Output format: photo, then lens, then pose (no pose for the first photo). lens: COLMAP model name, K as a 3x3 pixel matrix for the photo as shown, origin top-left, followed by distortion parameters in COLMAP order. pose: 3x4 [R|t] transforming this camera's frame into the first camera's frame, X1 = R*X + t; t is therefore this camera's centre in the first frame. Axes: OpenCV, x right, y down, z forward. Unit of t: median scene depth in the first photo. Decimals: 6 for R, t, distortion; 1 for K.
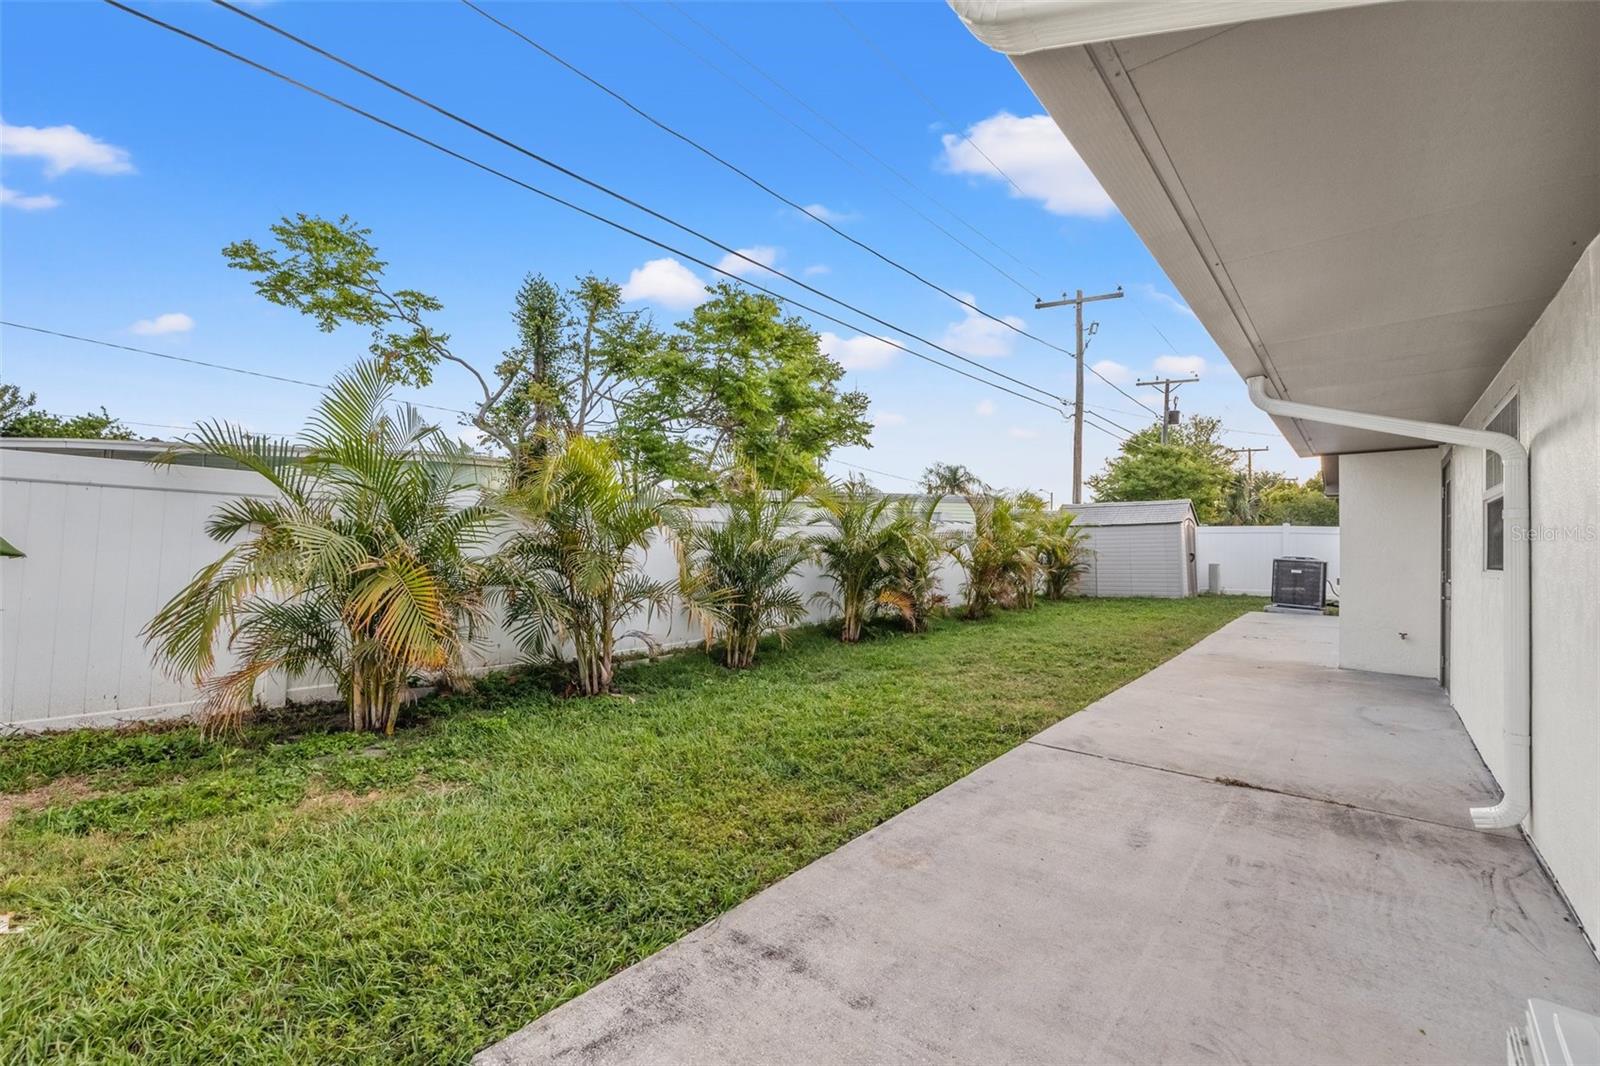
lens RADIAL K [[686.5, 0, 786.9], [0, 686.5, 532.8], [0, 0, 1]] dist [0.005274, -0.000488]
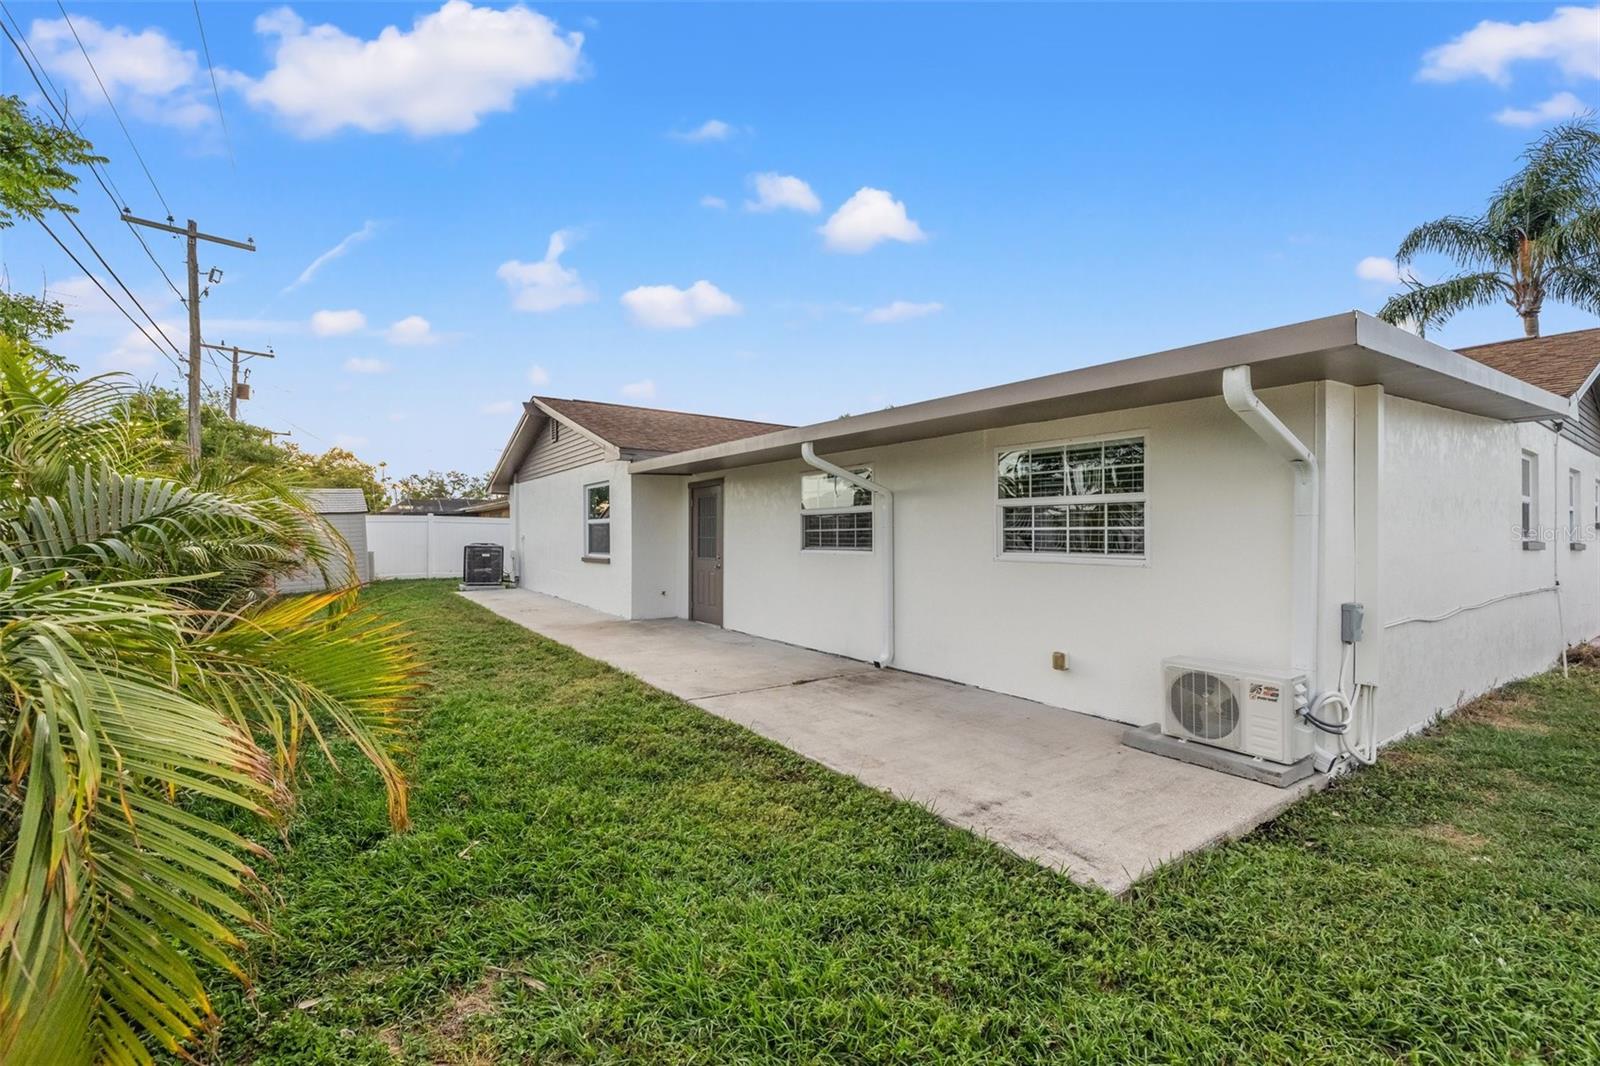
lens RADIAL K [[686.5, 0, 787.6], [0, 686.5, 532.9], [0, 0, 1]] dist [0.005274, -0.000488]
pose [[0.268255, -0.017620, 0.963187, -0.429450], [-0.005292, 0.999791, 0.019763, -0.015350], [-0.963333, -0.010399, 0.268106, 0.259851]]
